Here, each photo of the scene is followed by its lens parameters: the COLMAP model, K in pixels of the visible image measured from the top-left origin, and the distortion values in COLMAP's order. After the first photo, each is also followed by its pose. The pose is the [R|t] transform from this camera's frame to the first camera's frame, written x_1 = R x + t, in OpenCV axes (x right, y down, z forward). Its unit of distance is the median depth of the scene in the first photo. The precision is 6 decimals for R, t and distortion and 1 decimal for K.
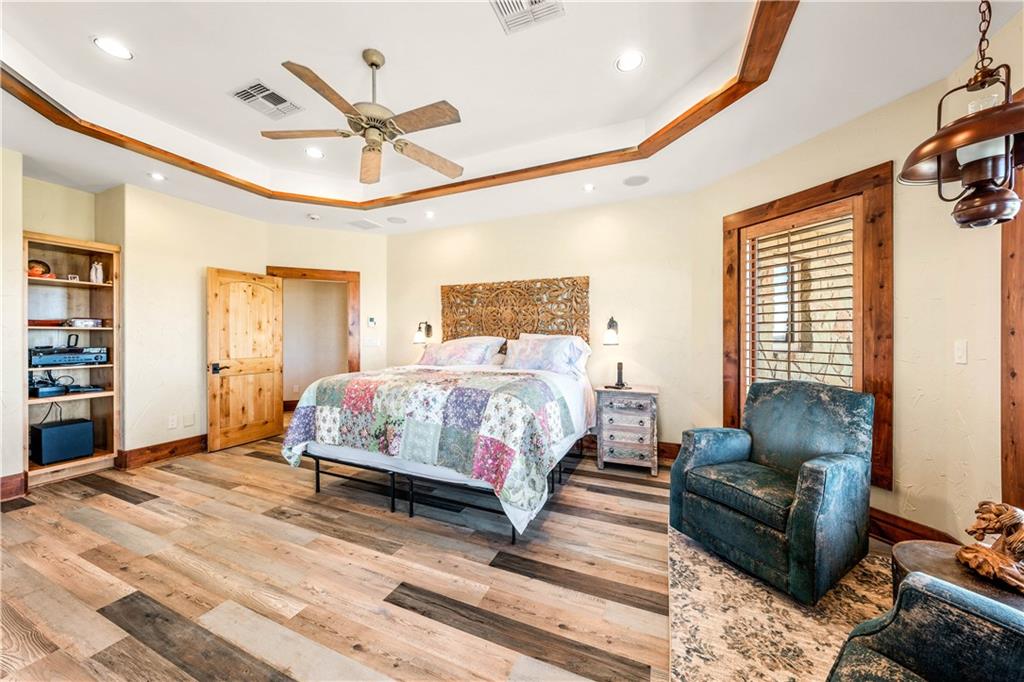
lens RADIAL K [[349.0, 0, 510.0], [0, 349.0, 339.0], [0, 0, 1]] dist [-0.002710, 0.000058]
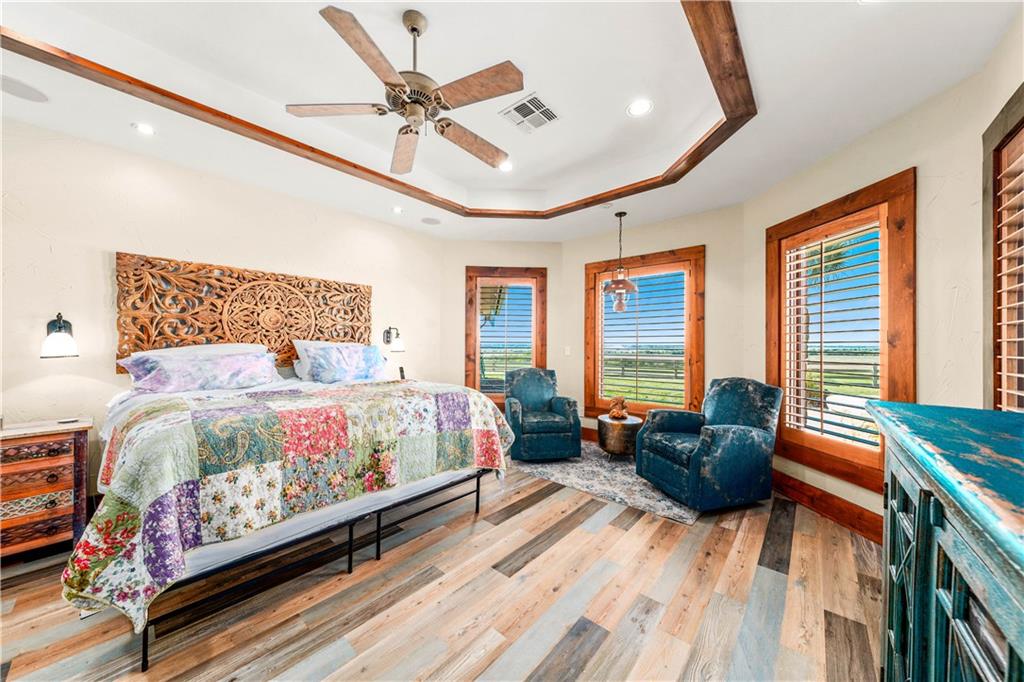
lens RADIAL K [[349.0, 0, 509.3], [0, 349.0, 346.0], [0, 0, 1]] dist [-0.002710, 0.000058]
pose [[0.315310, -0.002560, 0.948985, -1.023314], [0.001990, 0.999996, 0.002036, -0.005618], [-0.948987, 0.001247, 0.315313, 0.454751]]
